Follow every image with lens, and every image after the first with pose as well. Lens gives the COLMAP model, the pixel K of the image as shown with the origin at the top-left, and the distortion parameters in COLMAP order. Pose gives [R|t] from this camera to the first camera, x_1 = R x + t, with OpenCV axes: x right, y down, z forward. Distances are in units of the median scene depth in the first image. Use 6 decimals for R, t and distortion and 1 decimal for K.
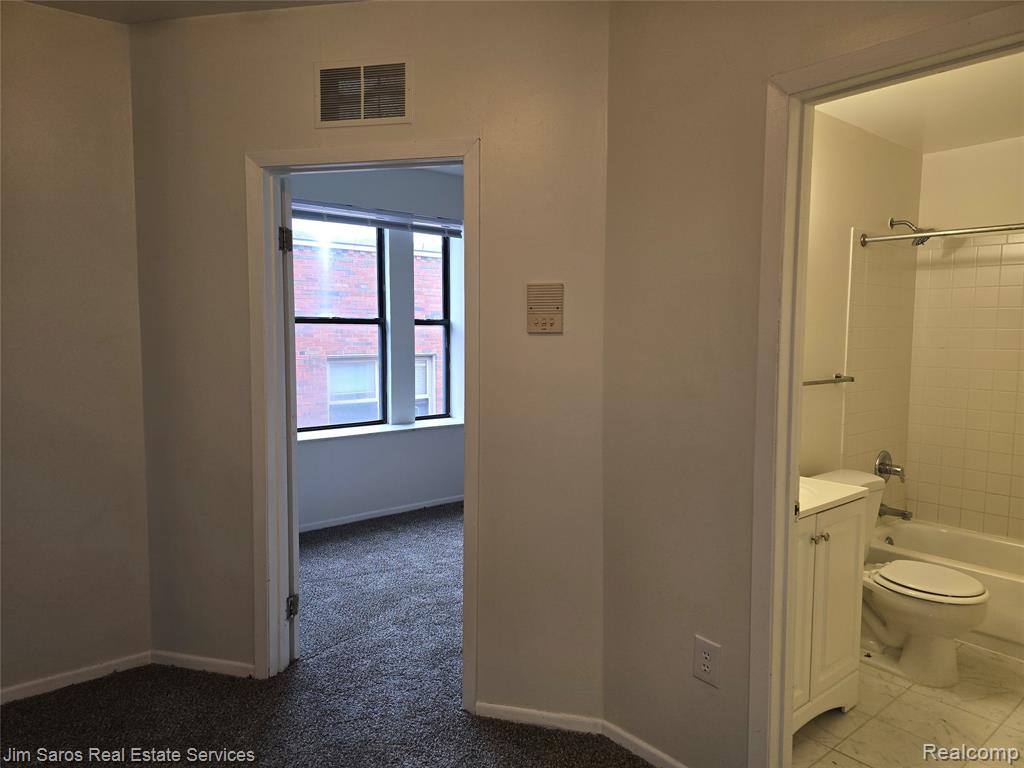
lens RADIAL K [[687.3, 0, 512.0], [0, 687.3, 384.0], [0, 0, 1]] dist [0.005495, 0.001198]
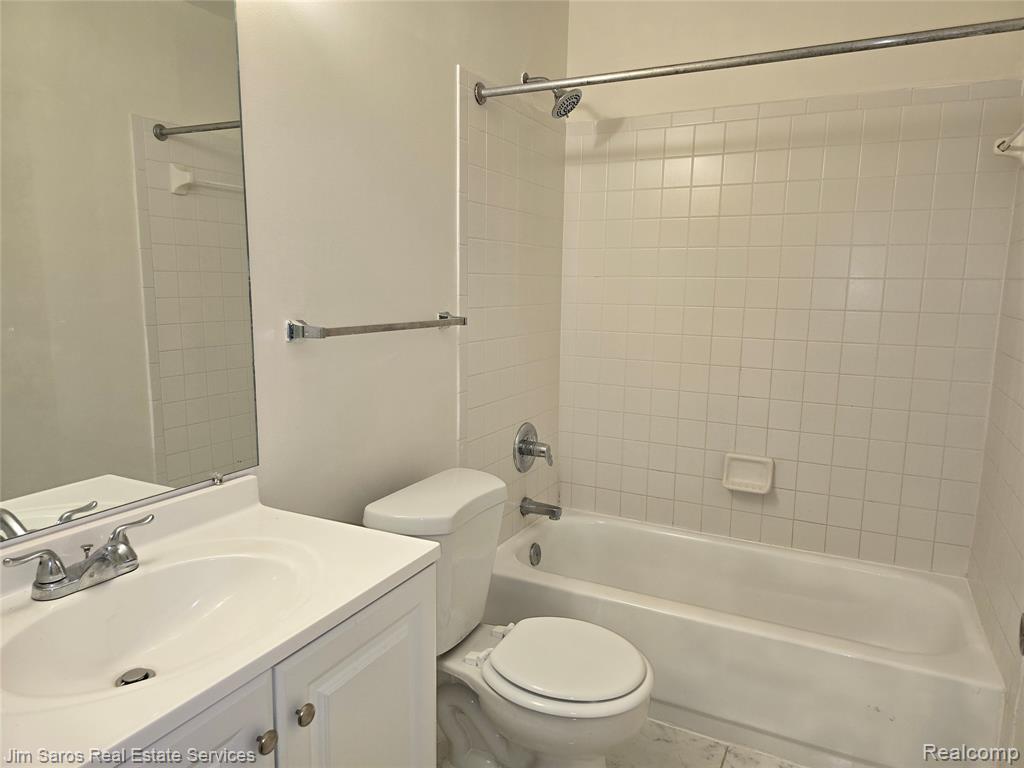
lens RADIAL K [[691.7, 0, 512.0], [0, 691.7, 384.0], [0, 0, 1]] dist [0.084757, -0.096435]
pose [[0.918833, -0.052739, 0.391108, 0.258790], [0.024105, 0.996680, 0.077767, 0.002385], [-0.393911, -0.062028, 0.917053, 0.369089]]
